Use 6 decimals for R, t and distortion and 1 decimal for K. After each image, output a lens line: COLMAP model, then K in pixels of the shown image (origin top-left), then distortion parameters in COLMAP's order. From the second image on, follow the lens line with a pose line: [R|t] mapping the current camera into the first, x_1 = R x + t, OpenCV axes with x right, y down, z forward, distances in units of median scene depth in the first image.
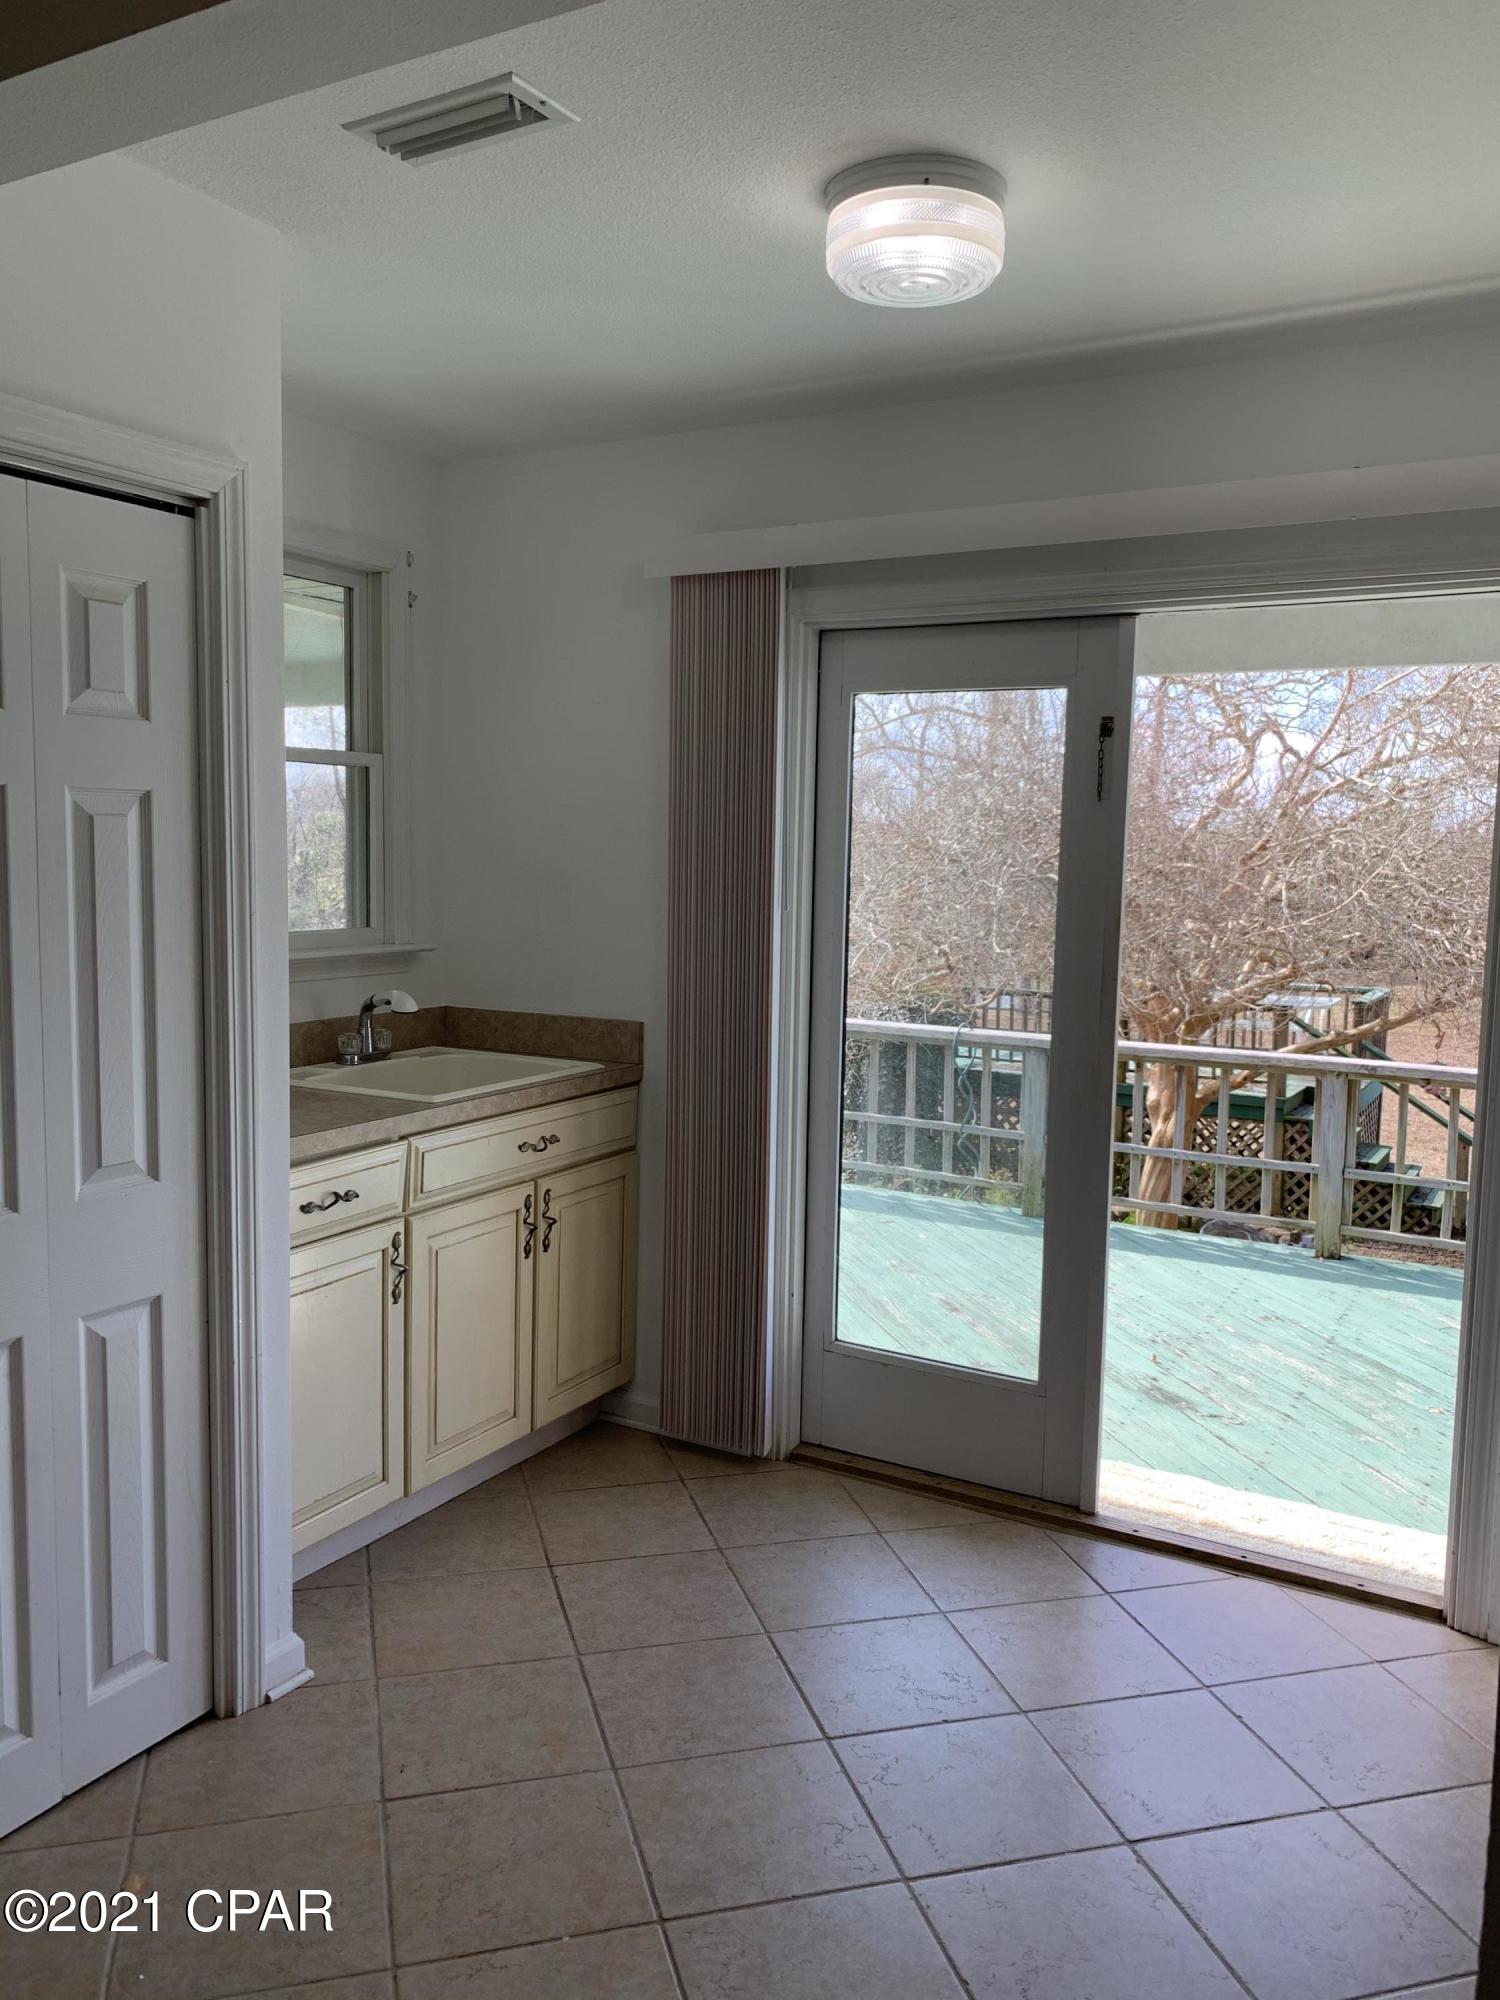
lens RADIAL K [[1535.9, 0, 764.1], [0, 1535.9, 999.5], [0, 0, 1]] dist [0.039136, -0.046893]
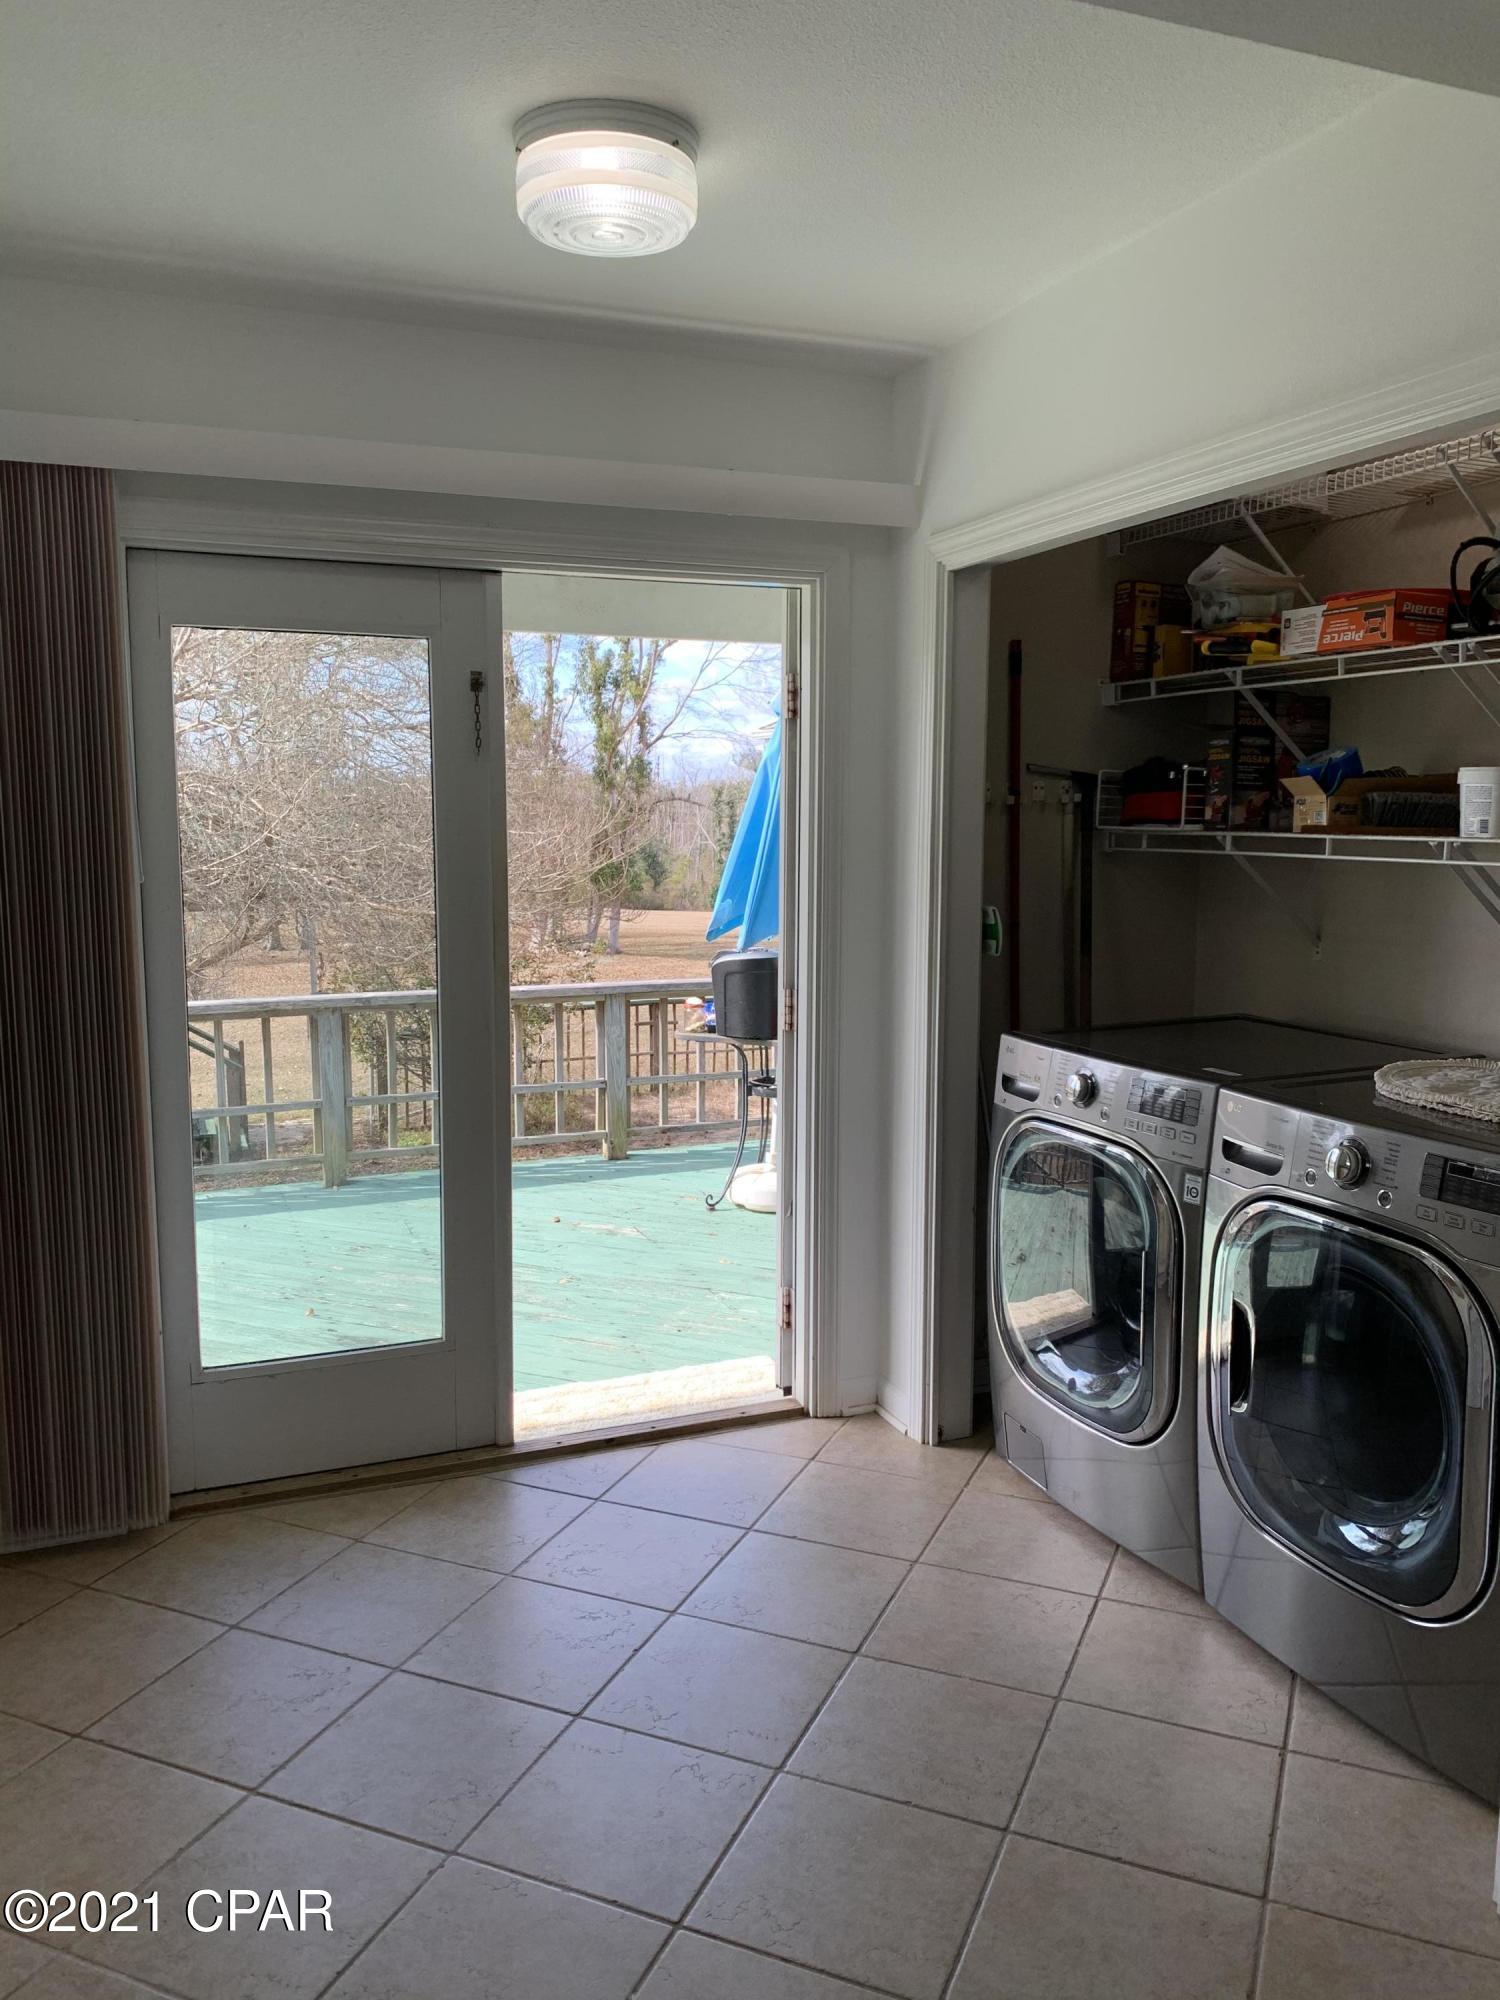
lens RADIAL K [[1535.9, 0, 756.7], [0, 1535.9, 1002.2], [0, 0, 1]] dist [0.039136, -0.046893]
pose [[0.628934, -0.123982, 0.767509, -0.439171], [0.090827, 0.992160, 0.085844, -0.036069], [-0.772135, 0.015720, 0.635264, 0.206134]]
